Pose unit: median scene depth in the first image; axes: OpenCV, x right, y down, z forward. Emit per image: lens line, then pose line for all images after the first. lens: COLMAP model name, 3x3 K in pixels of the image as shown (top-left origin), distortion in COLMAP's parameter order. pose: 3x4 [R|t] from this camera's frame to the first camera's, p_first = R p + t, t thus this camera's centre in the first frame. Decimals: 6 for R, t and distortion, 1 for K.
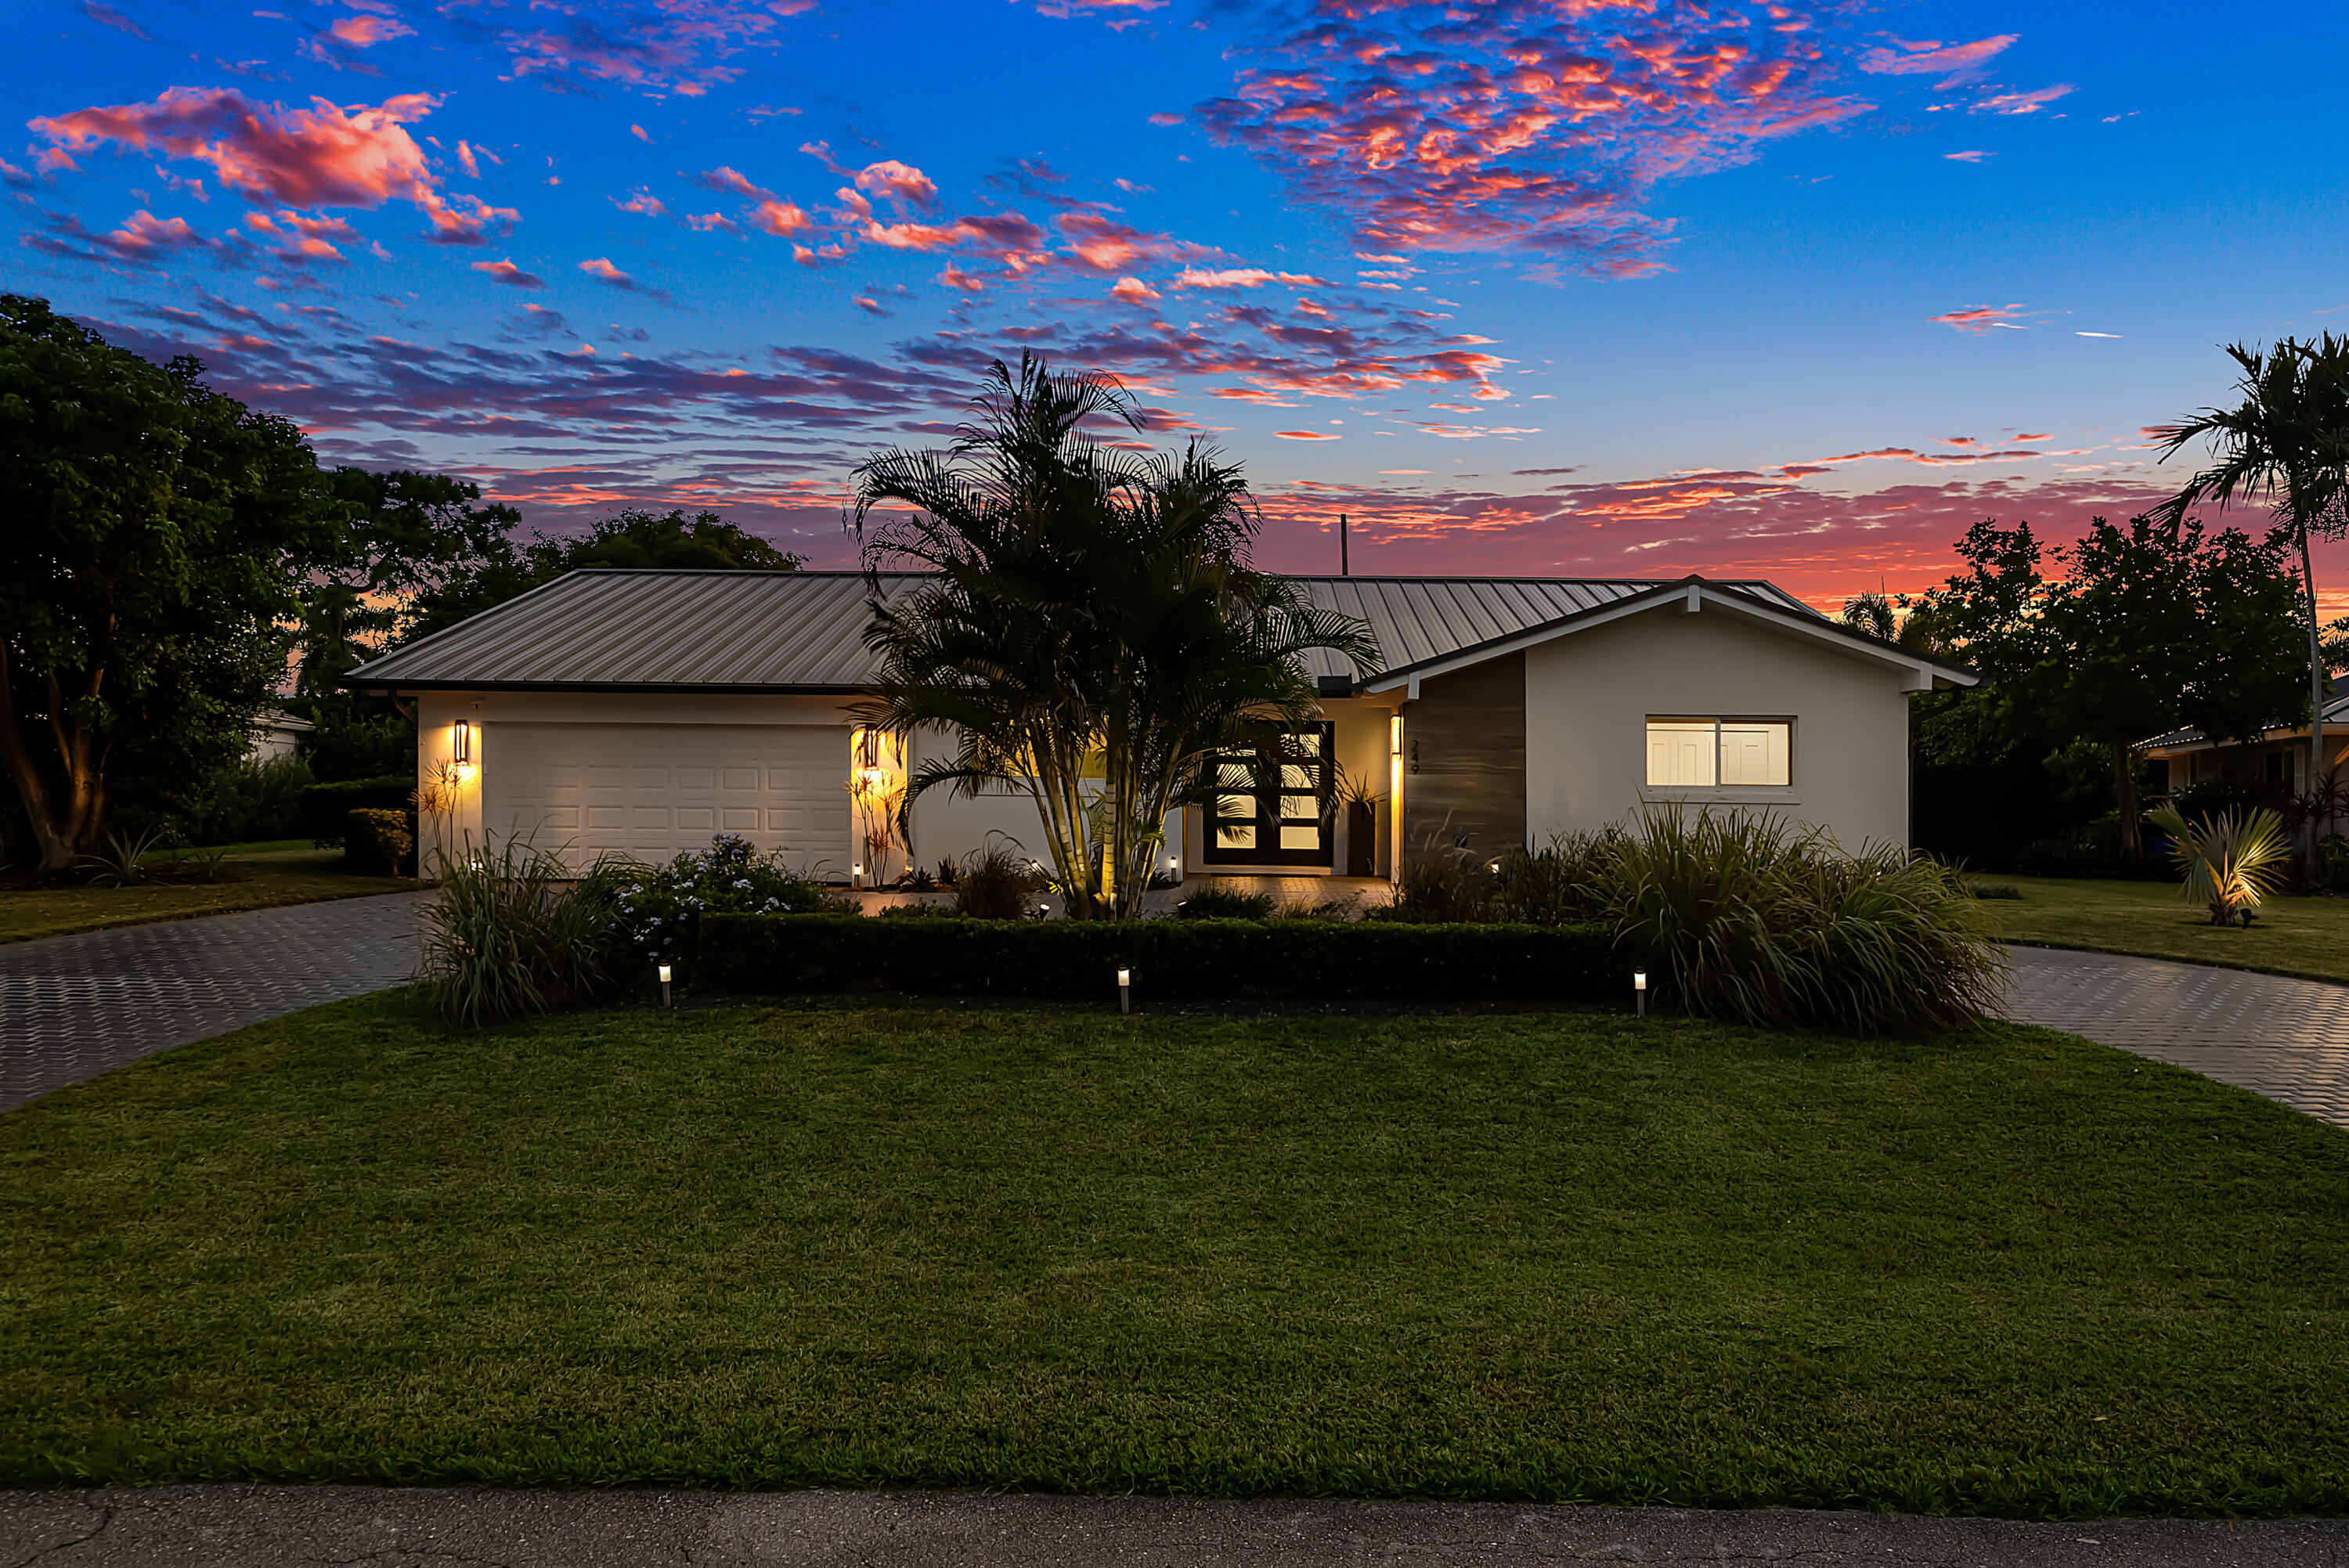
lens RADIAL K [[1602.2, 0, 1174.5], [0, 1602.2, 784.0], [0, 0, 1]] dist [0.003987, 0.000938]
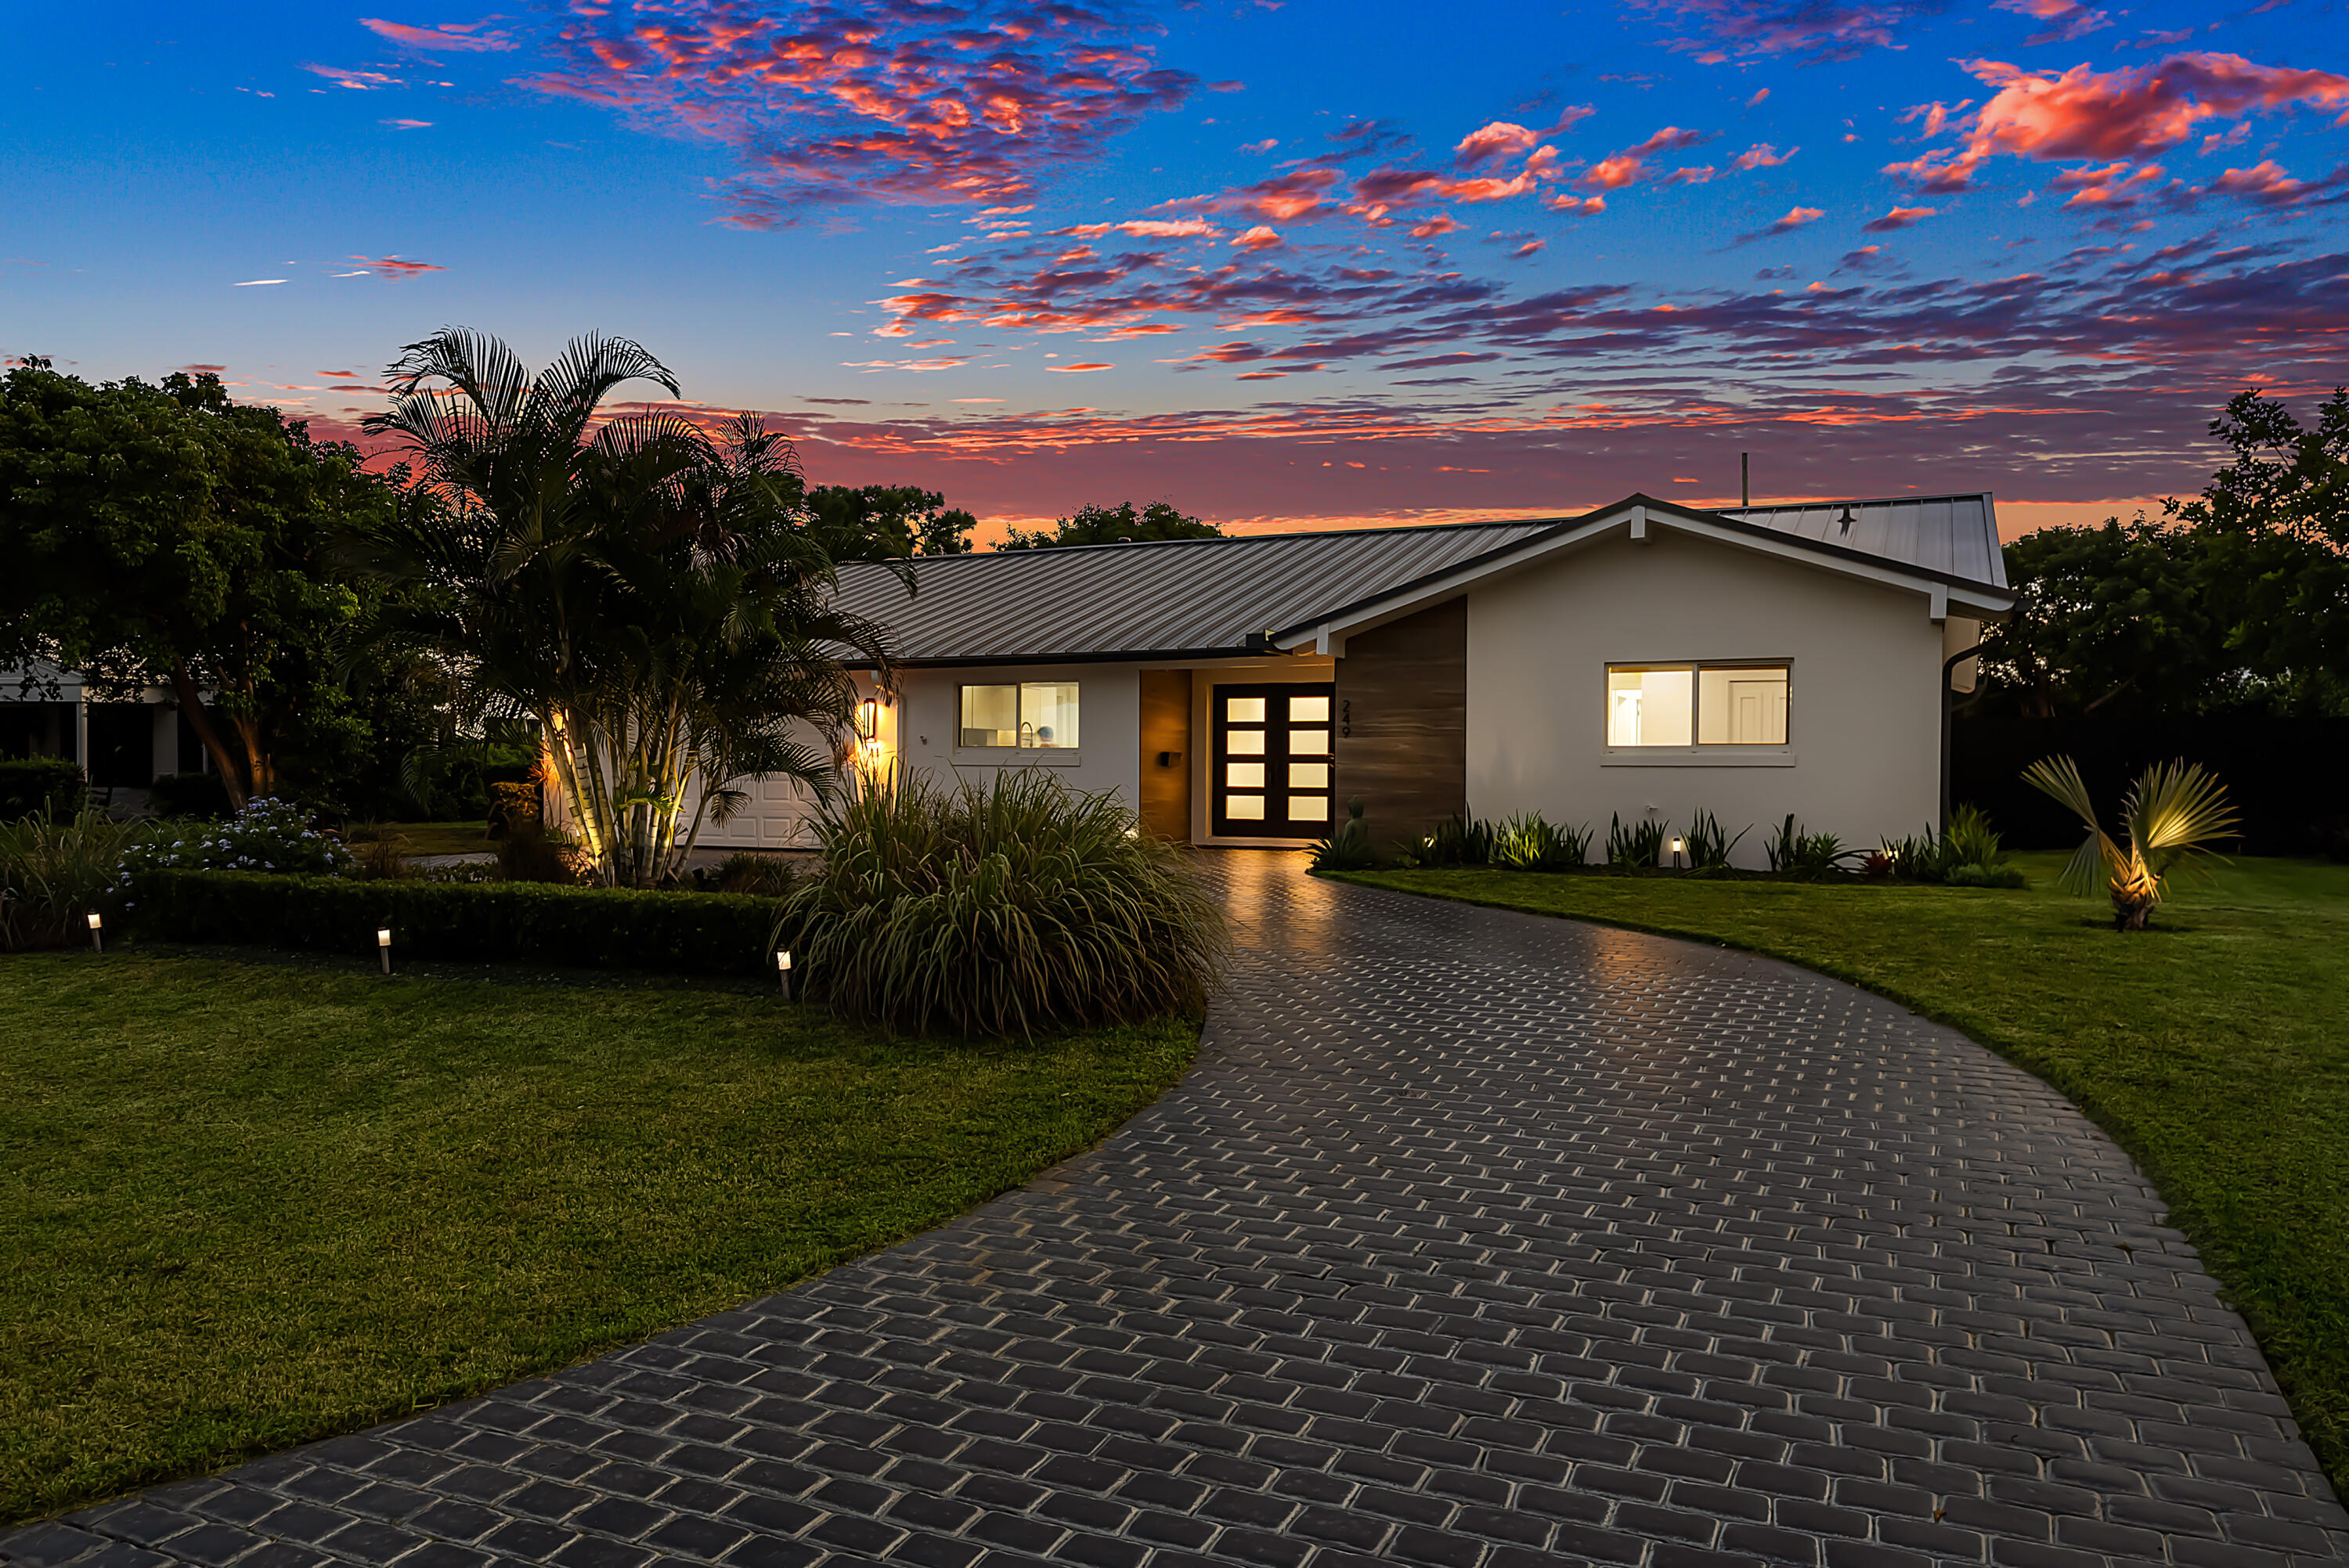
lens RADIAL K [[1602.2, 0, 1174.5], [0, 1602.2, 784.0], [0, 0, 1]] dist [0.003987, 0.000938]
pose [[0.920484, -0.005120, -0.390747, 0.415200], [0.010749, 0.999868, 0.012220, 0.008049], [0.390633, -0.015448, 0.920417, 0.128235]]
